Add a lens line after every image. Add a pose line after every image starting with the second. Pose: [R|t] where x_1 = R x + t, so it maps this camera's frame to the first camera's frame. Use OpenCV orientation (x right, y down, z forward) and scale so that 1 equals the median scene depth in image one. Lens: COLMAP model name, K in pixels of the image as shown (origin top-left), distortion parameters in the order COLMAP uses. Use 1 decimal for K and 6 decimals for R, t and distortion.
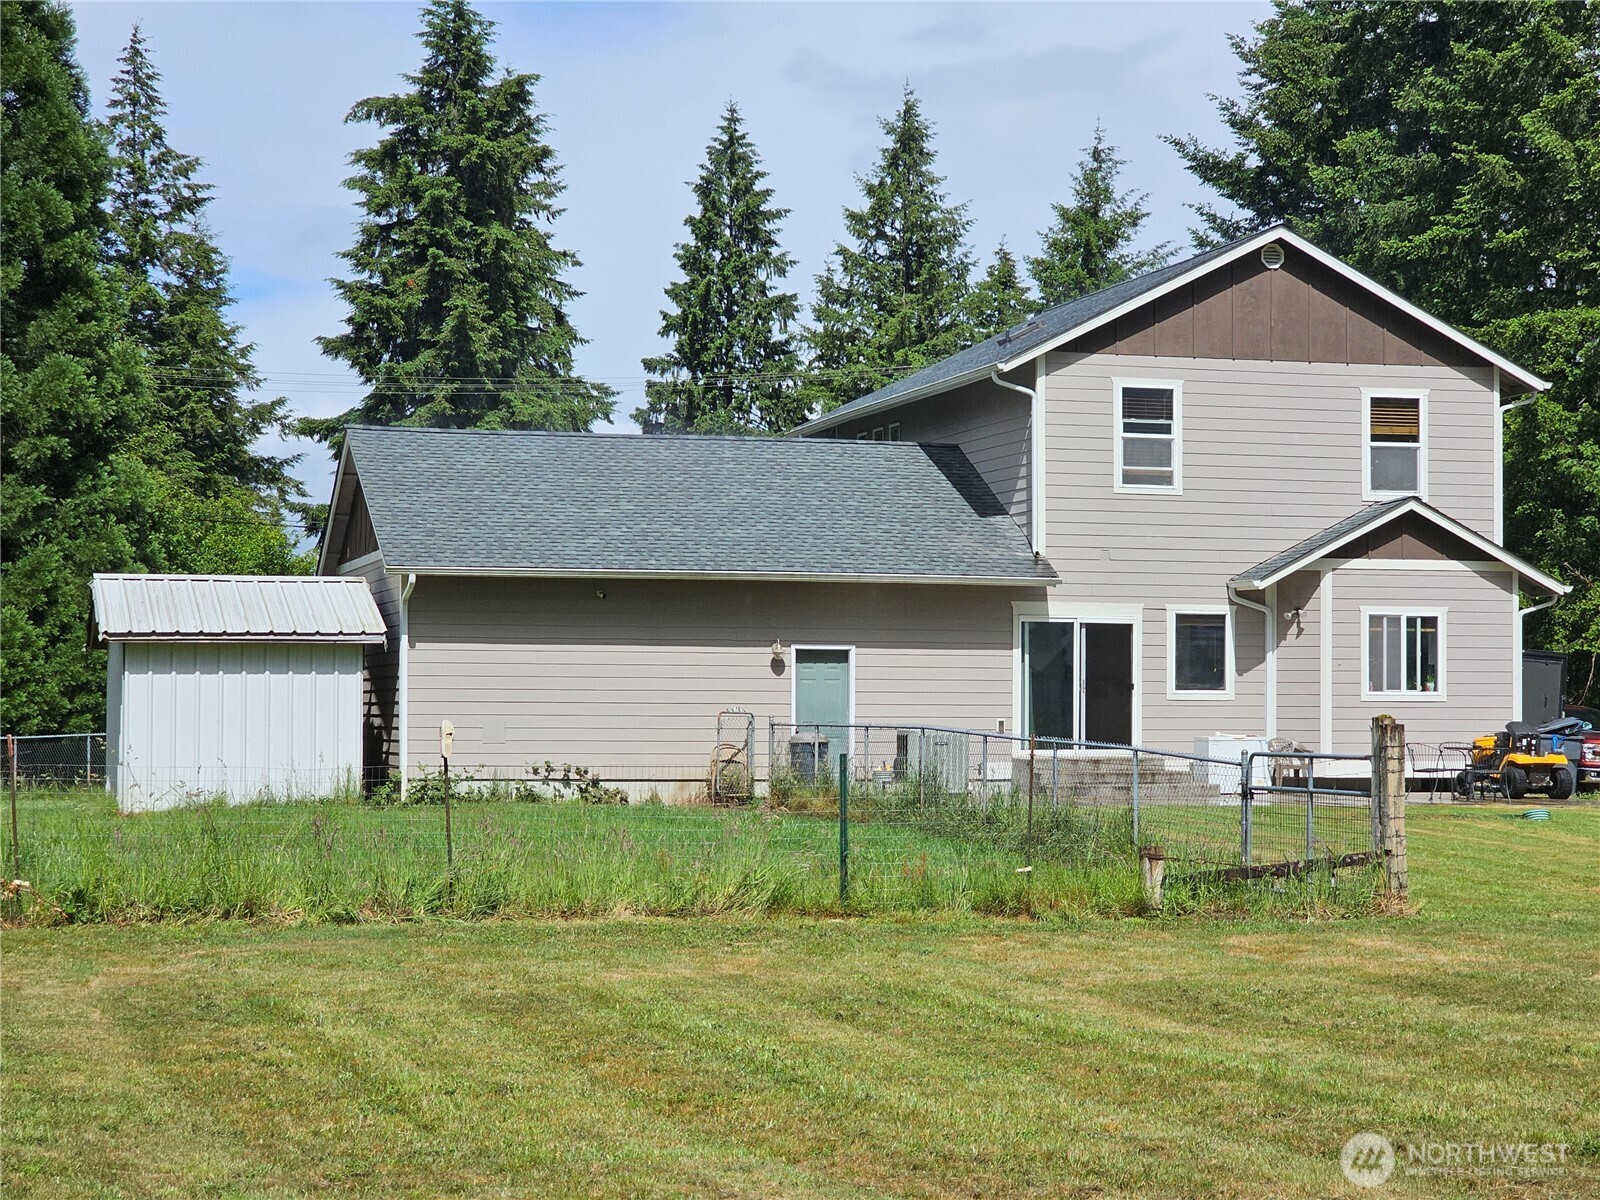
lens RADIAL K [[3156.5, 0, 800.0], [0, 3156.5, 600.0], [0, 0, 1]] dist [0.077084, 0.180555]
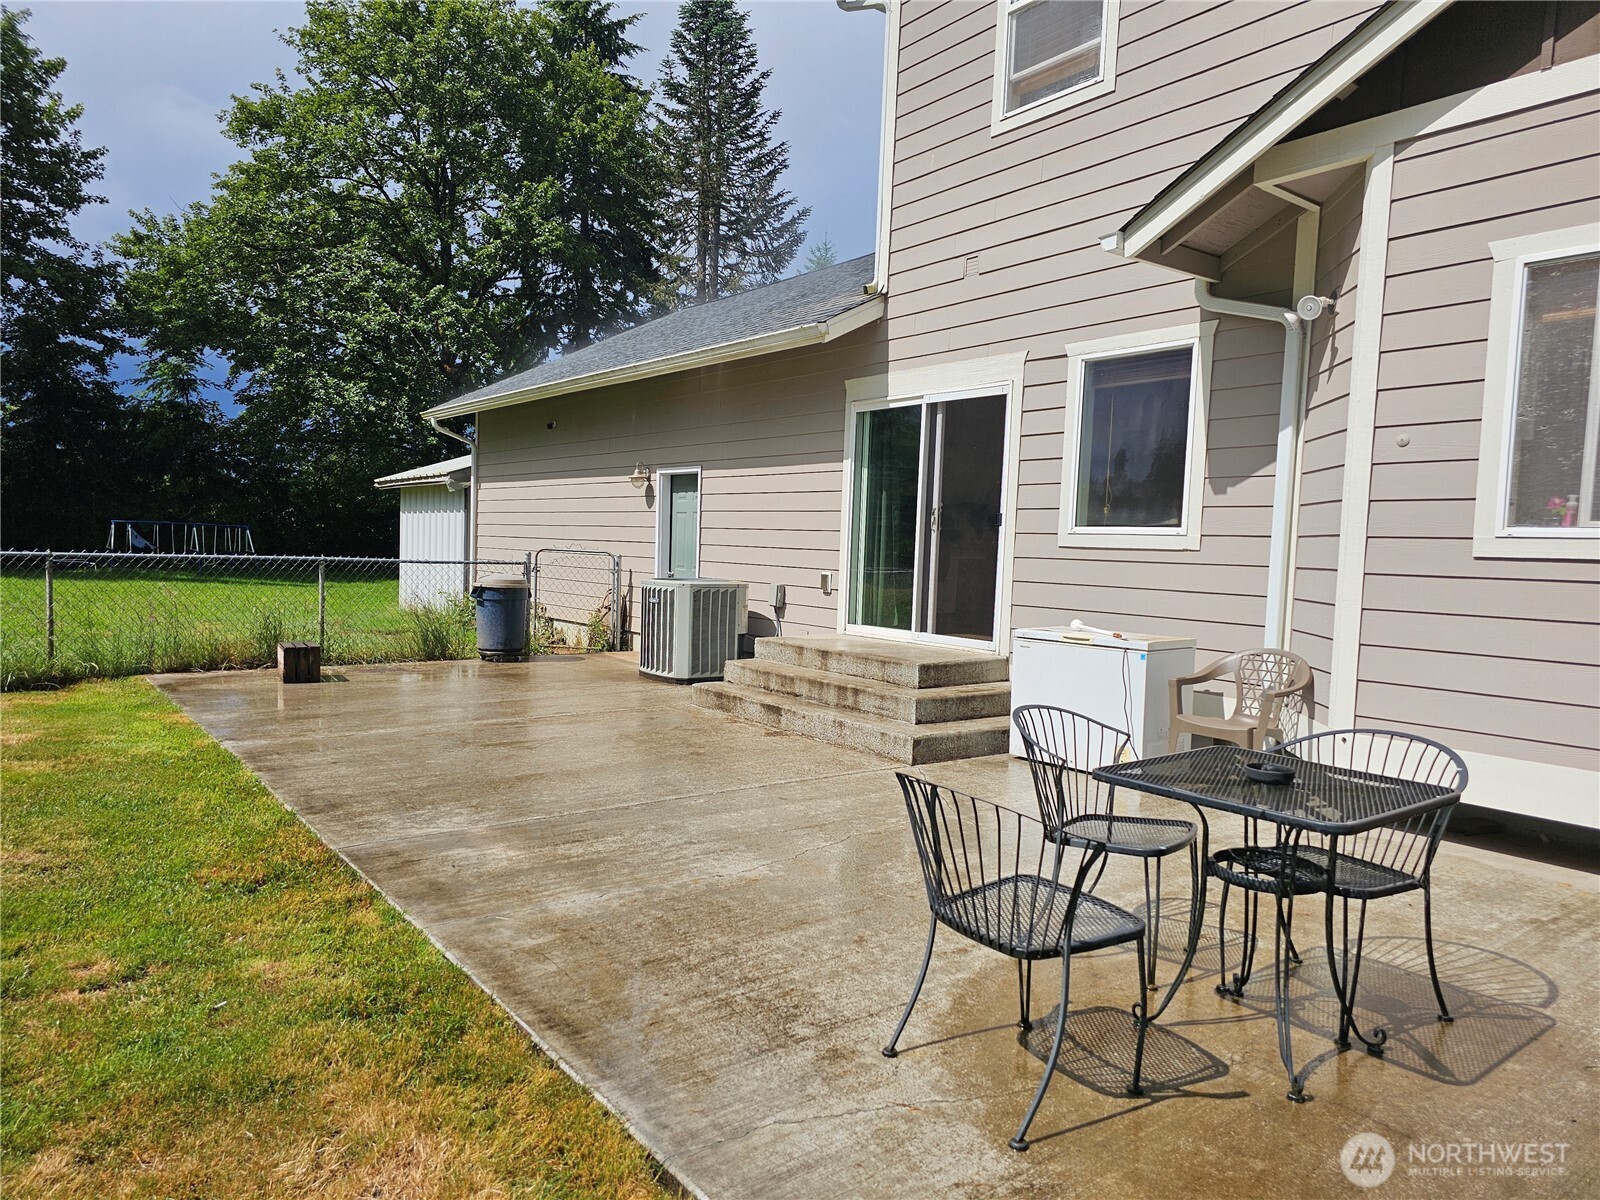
lens RADIAL K [[1061.0, 0, 769.9], [0, 1061.0, 605.5], [0, 0, 1]] dist [0.103901, -0.098537]
pose [[0.364307, 0.064086, -0.929071, 0.252112], [0.001077, 0.997600, 0.069235, 0.029267], [0.931278, -0.026224, 0.363364, 0.897466]]
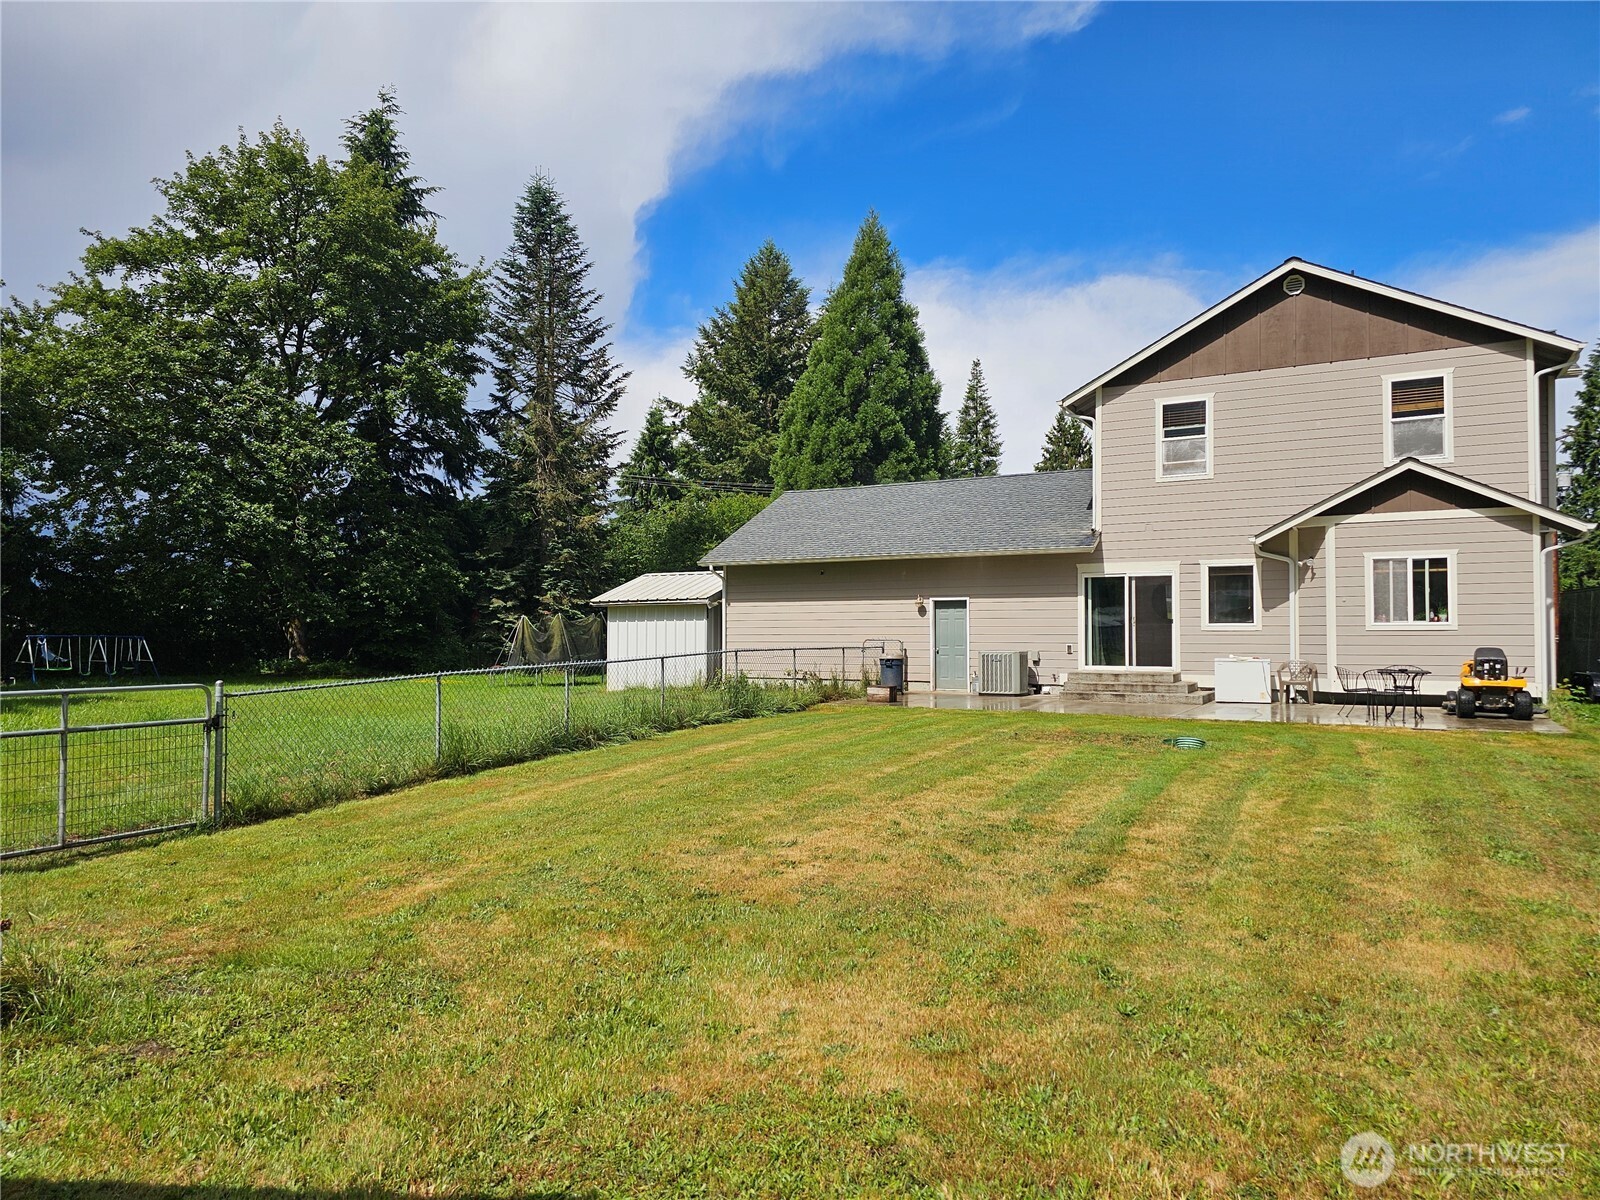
lens RADIAL K [[1061.0, 0, 769.9], [0, 1061.0, 605.5], [0, 0, 1]] dist [0.103901, -0.098537]
pose [[0.709582, -0.024211, -0.704207, 0.309477], [0.027073, 0.999608, -0.007088, 0.019112], [0.704103, -0.014035, 0.709959, 0.541288]]
